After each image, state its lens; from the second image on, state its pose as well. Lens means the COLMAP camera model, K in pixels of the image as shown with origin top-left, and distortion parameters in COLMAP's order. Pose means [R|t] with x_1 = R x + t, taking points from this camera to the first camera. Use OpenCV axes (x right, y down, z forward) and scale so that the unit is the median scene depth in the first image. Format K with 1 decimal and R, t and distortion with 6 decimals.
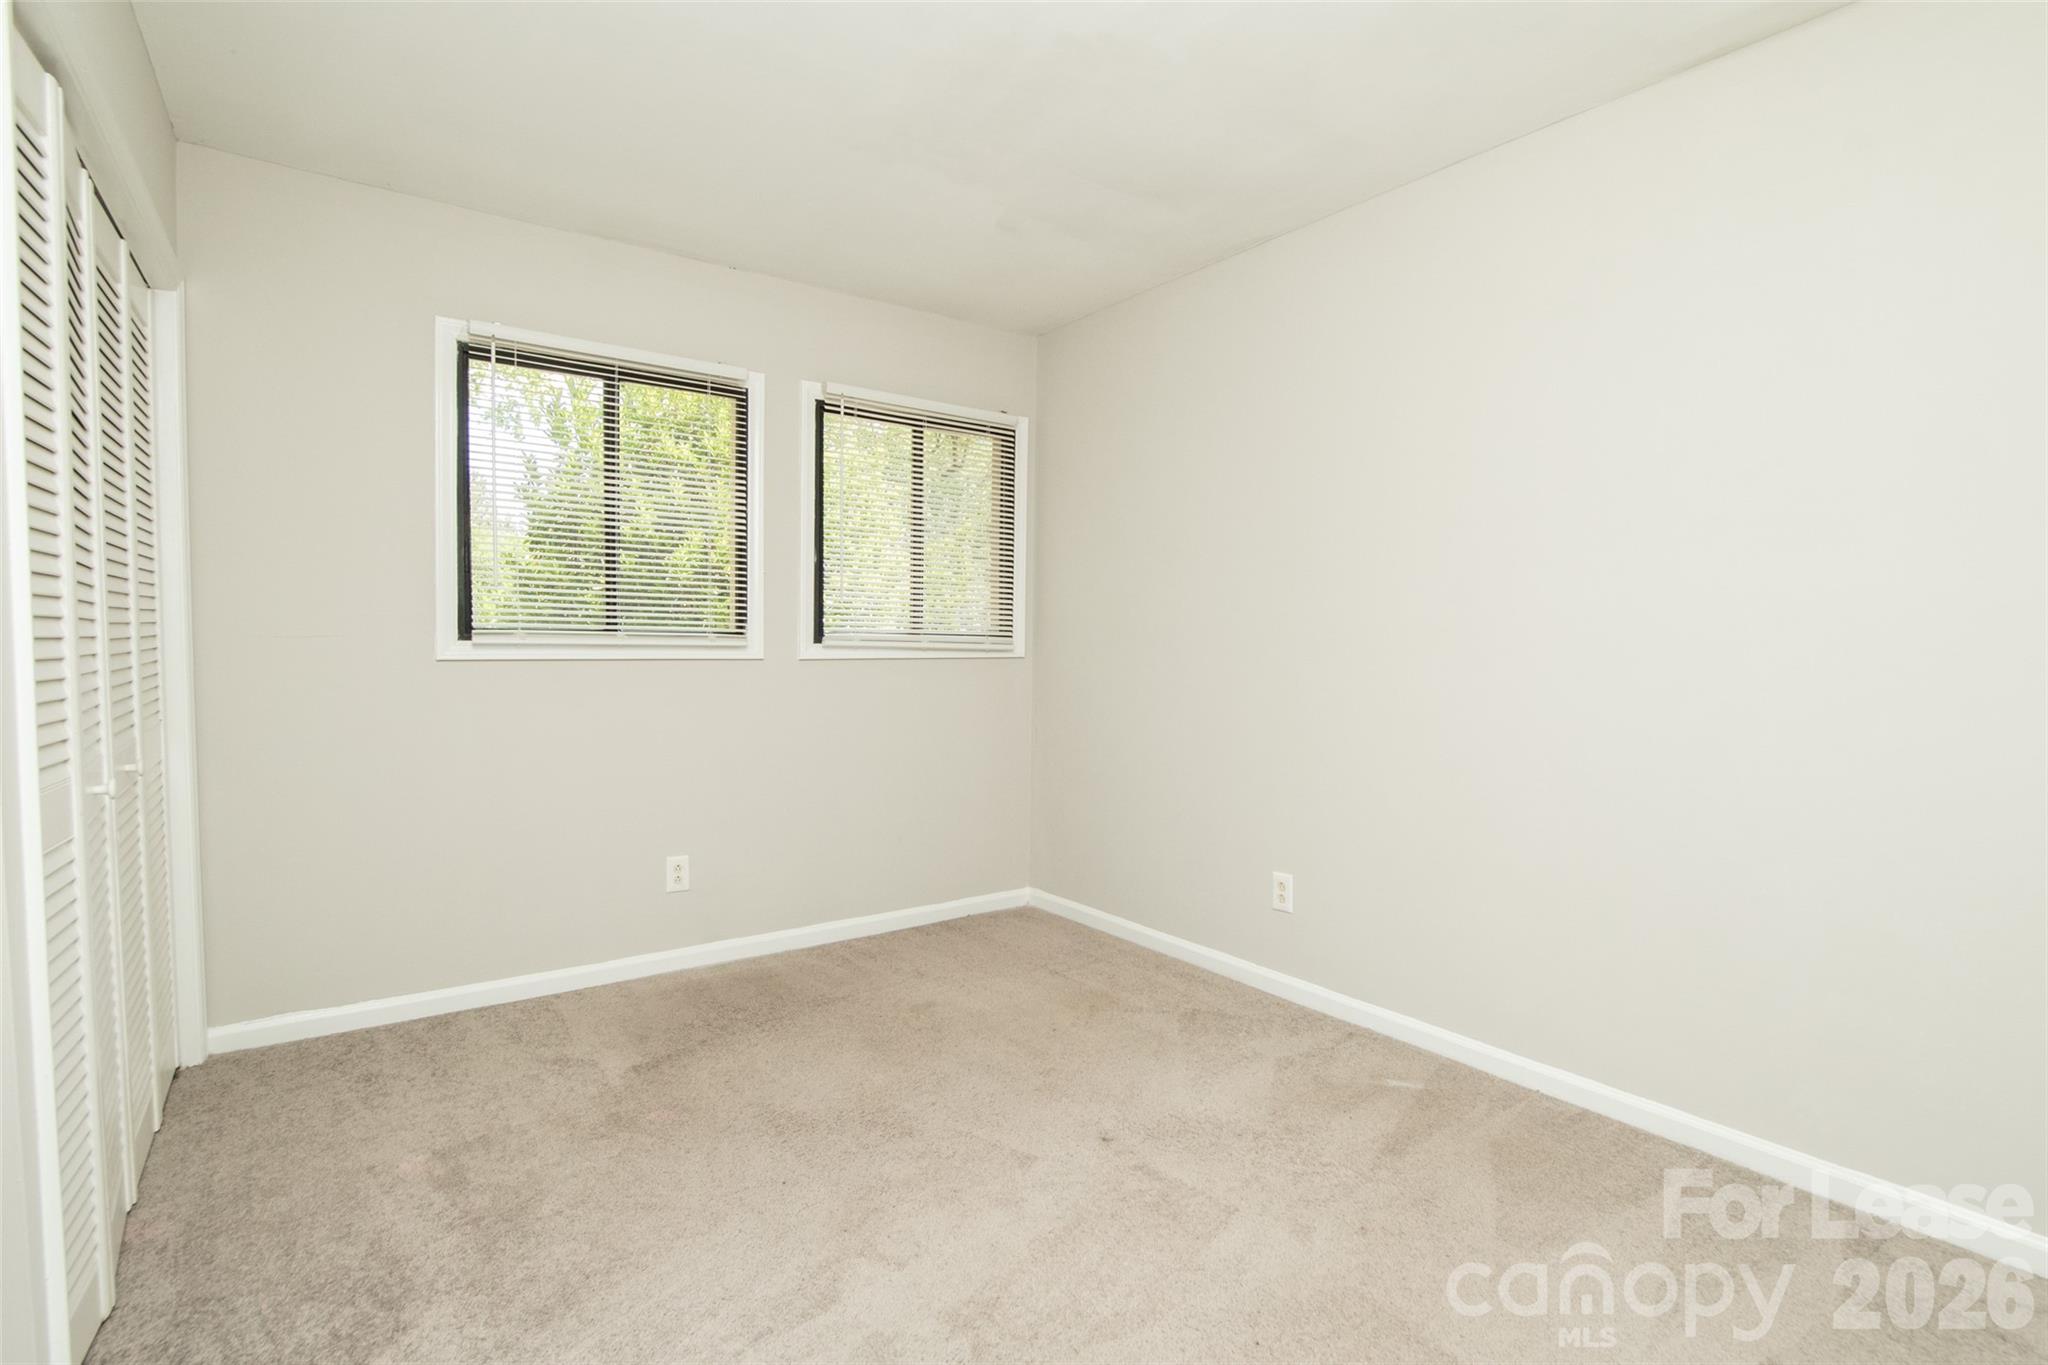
lens RADIAL K [[982.3, 0, 1026.1], [0, 982.3, 681.0], [0, 0, 1]] dist [-0.034162, 0.002878]
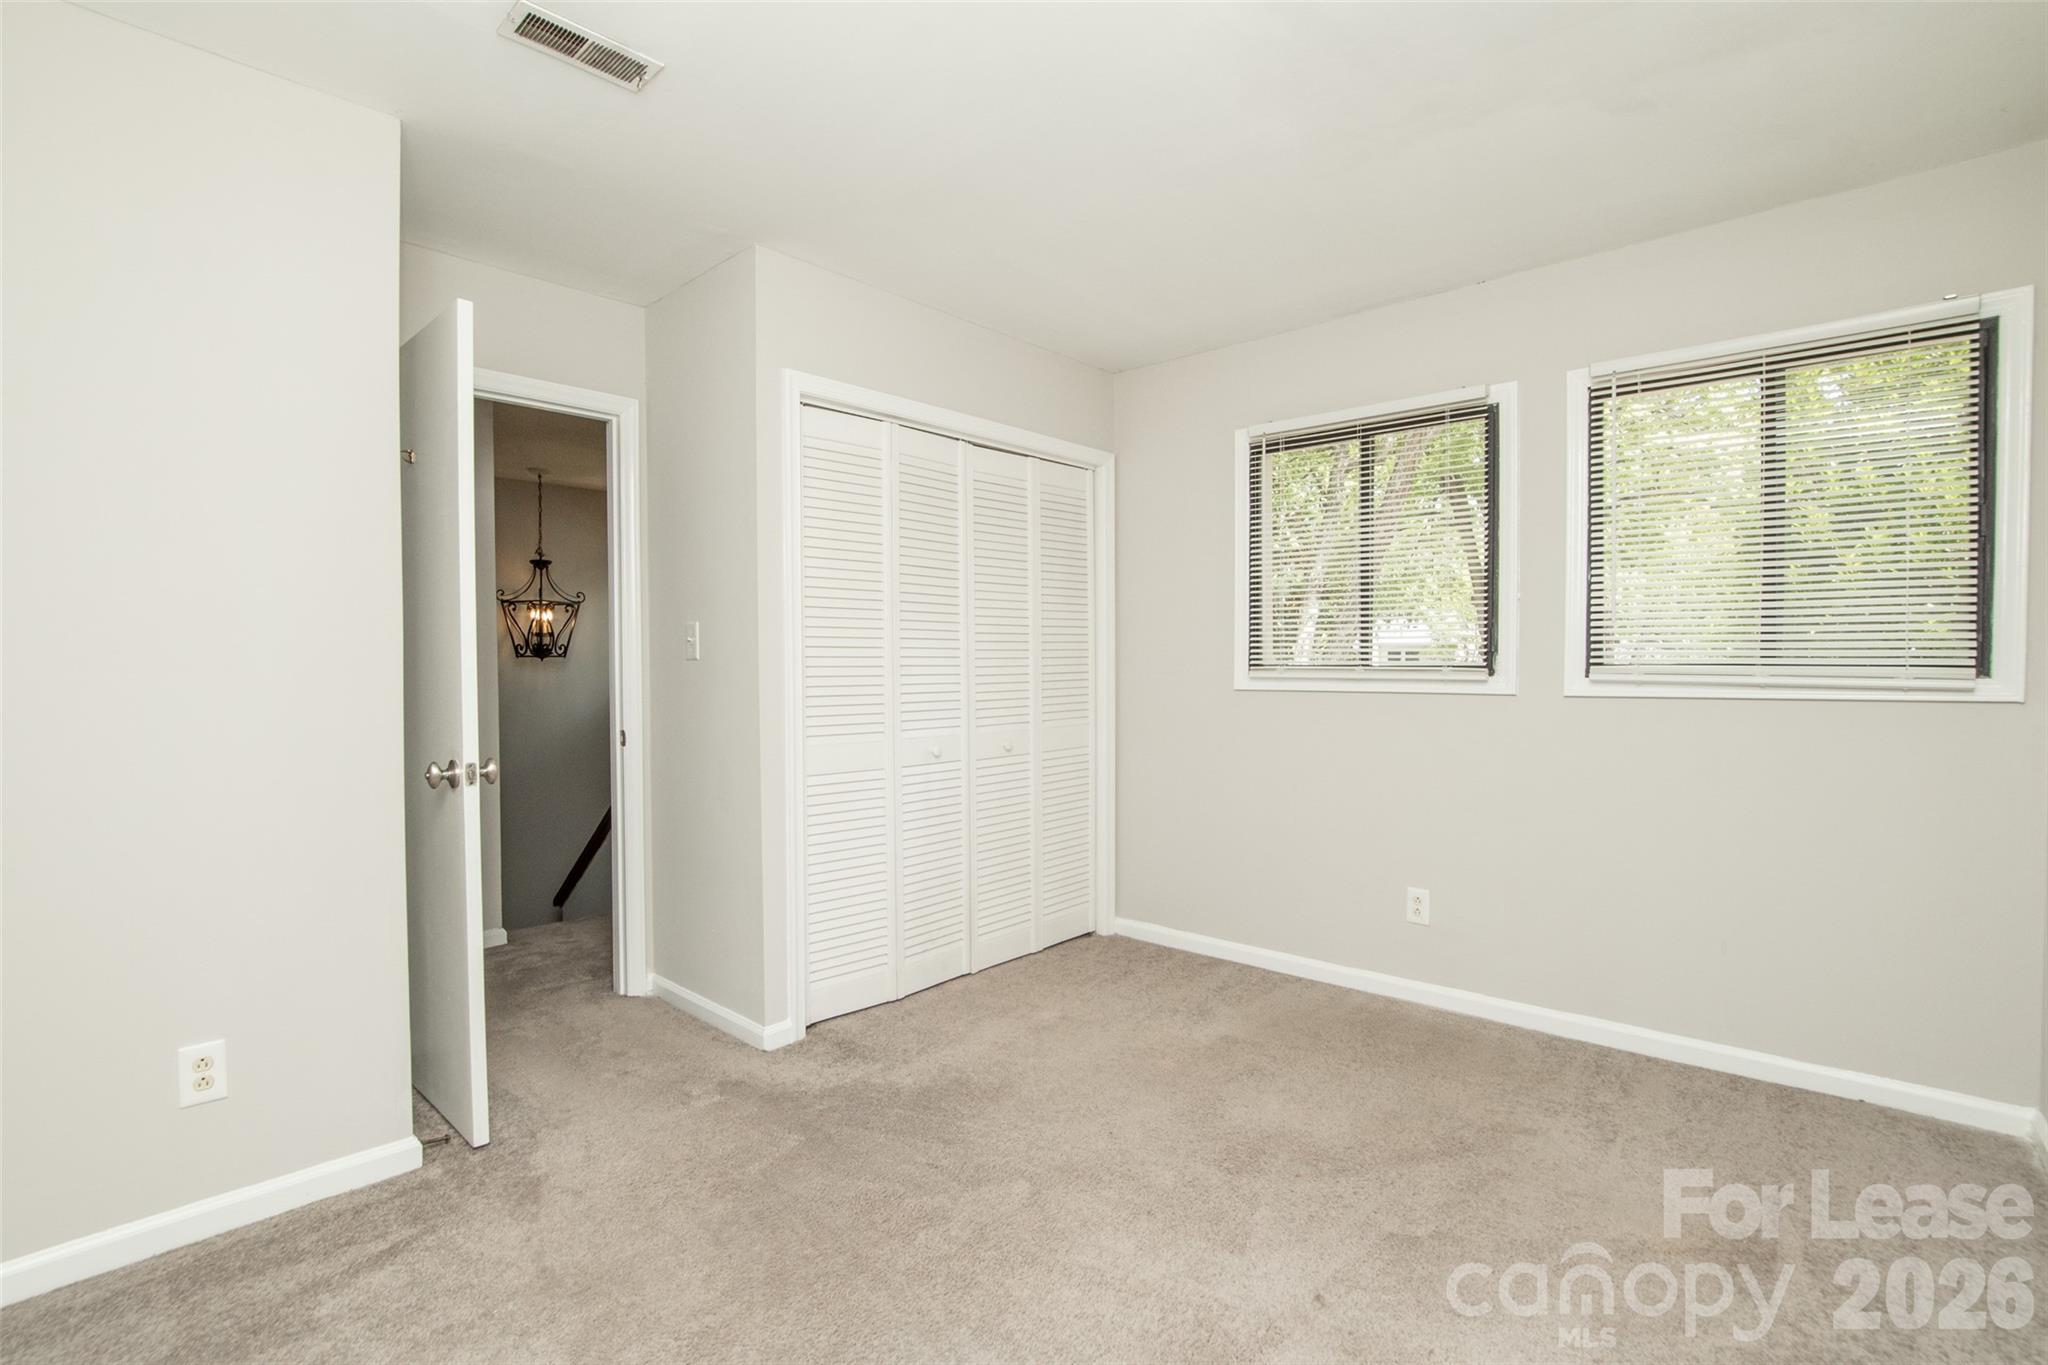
lens RADIAL K [[982.3, 0, 1024.2], [0, 982.3, 683.3], [0, 0, 1]] dist [-0.034162, 0.002878]
pose [[0.174071, 0.003503, -0.984727, 0.579798], [-0.040529, 0.999172, -0.003610, -0.012310], [0.983899, 0.040539, 0.174069, 0.431453]]
